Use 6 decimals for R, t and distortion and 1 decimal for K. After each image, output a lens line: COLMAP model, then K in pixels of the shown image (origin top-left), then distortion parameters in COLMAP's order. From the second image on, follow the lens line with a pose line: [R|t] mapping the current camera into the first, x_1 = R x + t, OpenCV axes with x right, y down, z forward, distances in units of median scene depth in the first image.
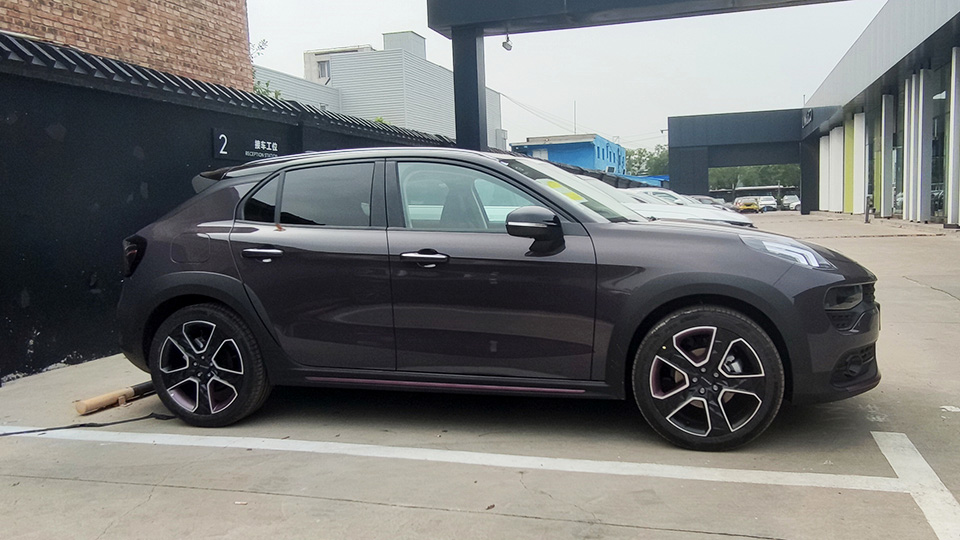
lens RADIAL K [[767.6, 0, 480.0], [0, 767.6, 270.0], [0, 0, 1]] dist [0.000849, -0.003895]
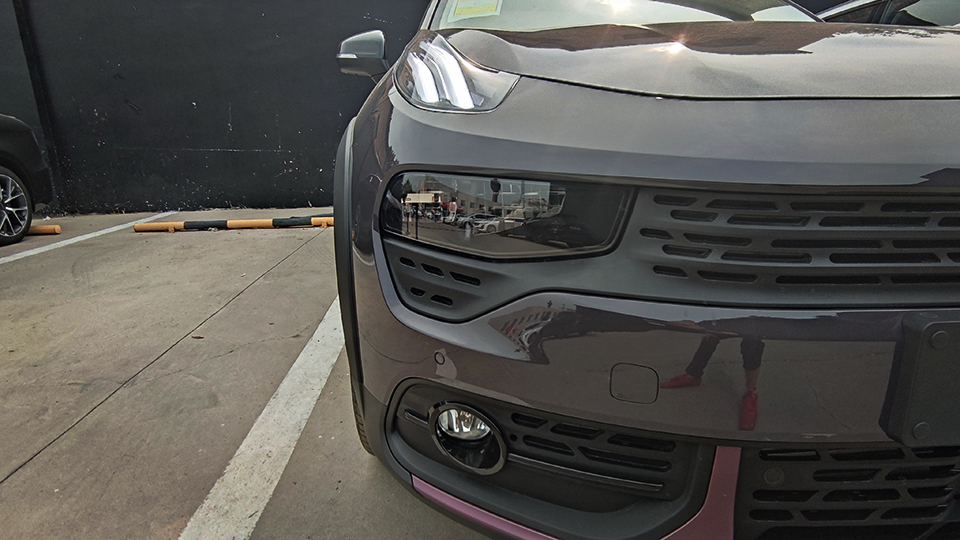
lens RADIAL K [[524.0, 0, 480.0], [0, 524.0, 270.0], [0, 0, 1]] dist [0.000157, -0.000087]
pose [[0.365786, 0.261164, -0.893305, 0.252573], [-0.077829, 0.965043, 0.250268, 0.003157], [0.927439, -0.022020, 0.373325, 0.355943]]
